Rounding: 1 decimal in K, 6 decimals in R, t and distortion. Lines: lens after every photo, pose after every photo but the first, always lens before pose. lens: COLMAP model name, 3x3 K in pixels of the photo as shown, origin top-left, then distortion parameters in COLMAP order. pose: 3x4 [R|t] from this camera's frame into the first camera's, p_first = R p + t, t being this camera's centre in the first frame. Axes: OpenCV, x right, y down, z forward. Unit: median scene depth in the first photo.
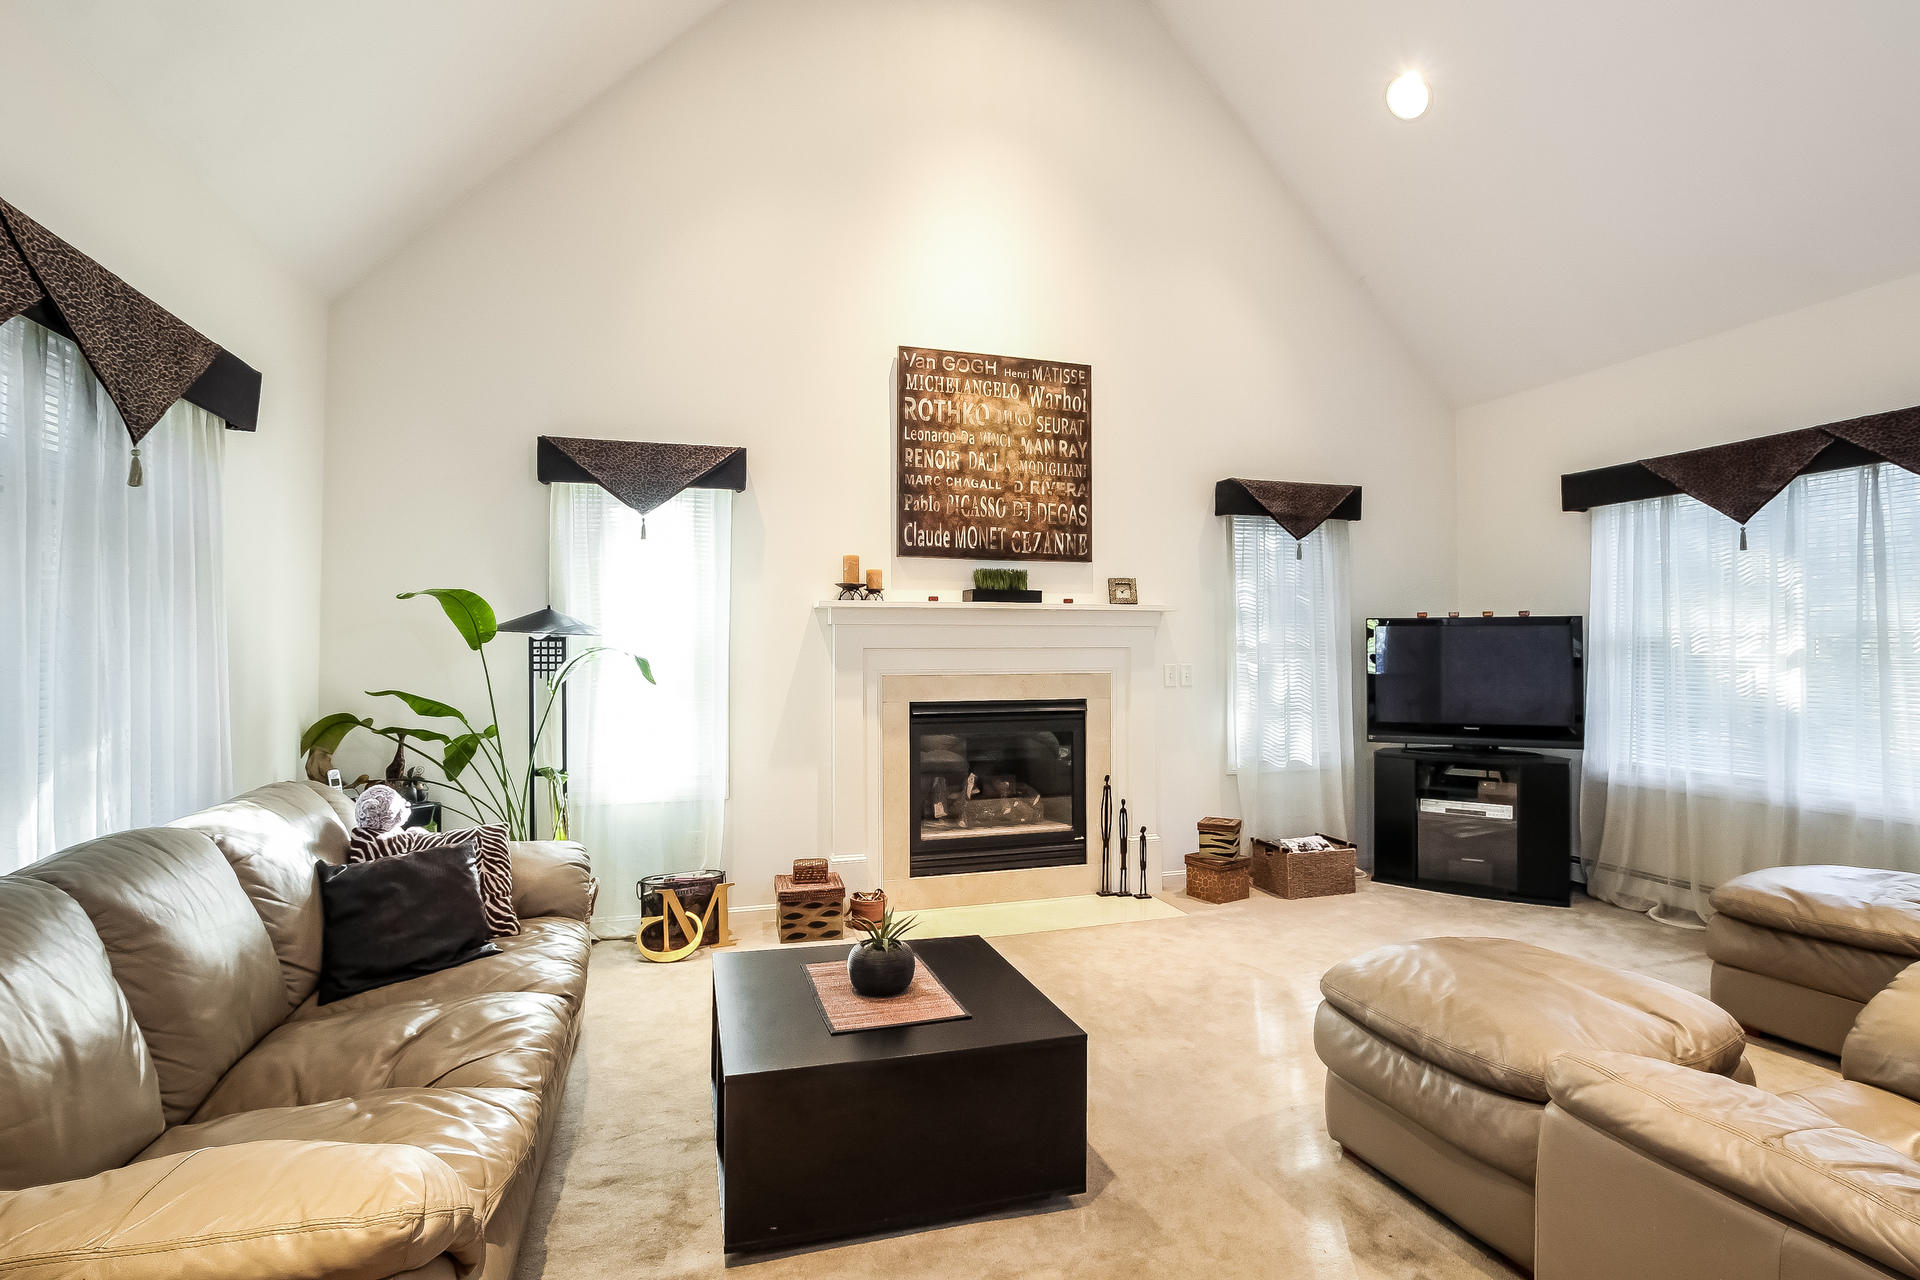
lens RADIAL K [[926.4, 0, 959.2], [0, 926.4, 660.7], [0, 0, 1]] dist [-0.024132, 0.000156]
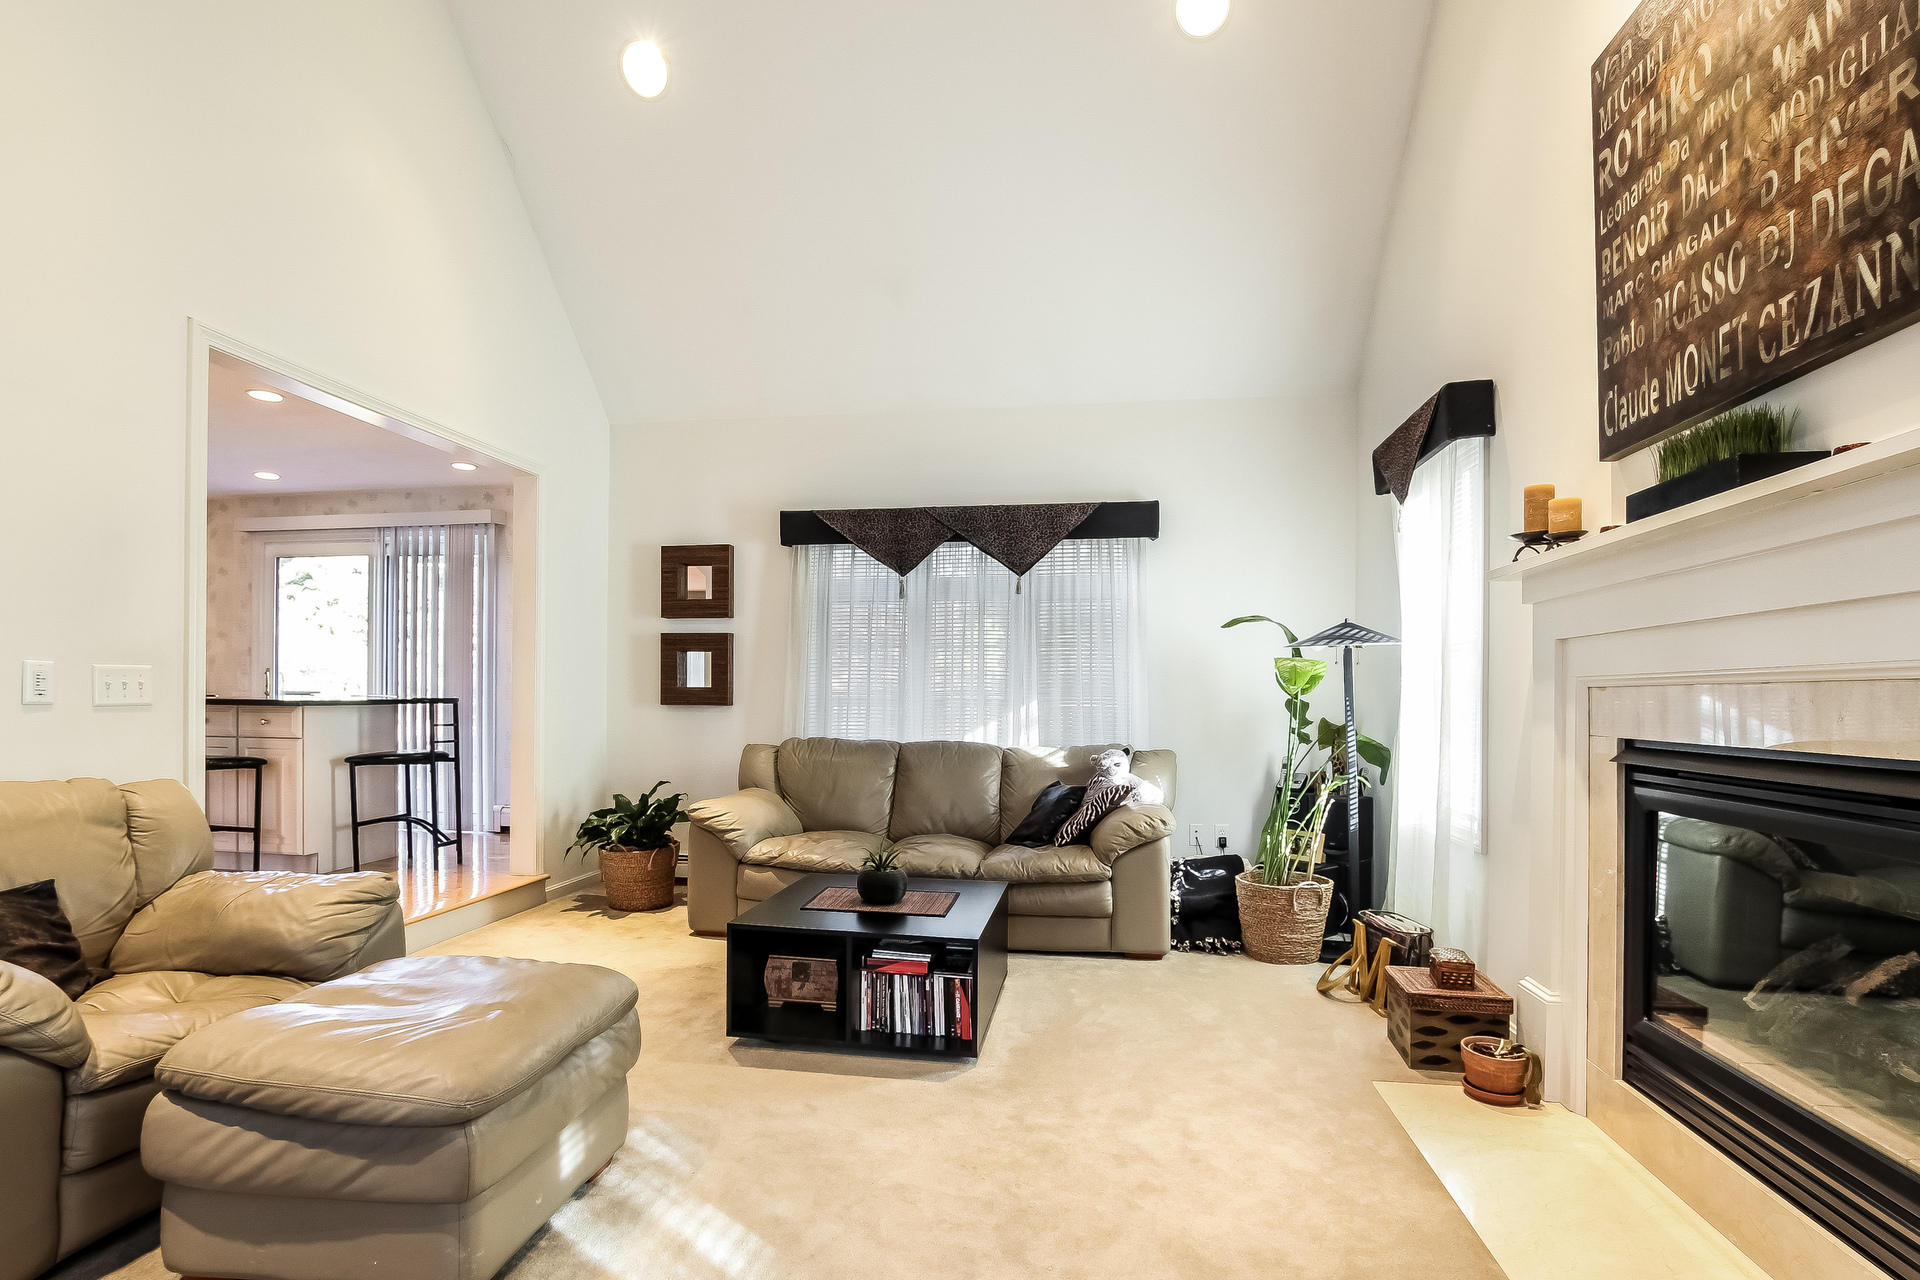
lens RADIAL K [[926.4, 0, 959.2], [0, 926.4, 660.7], [0, 0, 1]] dist [-0.024132, 0.000156]
pose [[-0.496397, -0.020327, -0.867857, 0.544607], [-0.004102, 0.999770, -0.021071, 0.012548], [0.868086, -0.006900, -0.496366, 0.905414]]
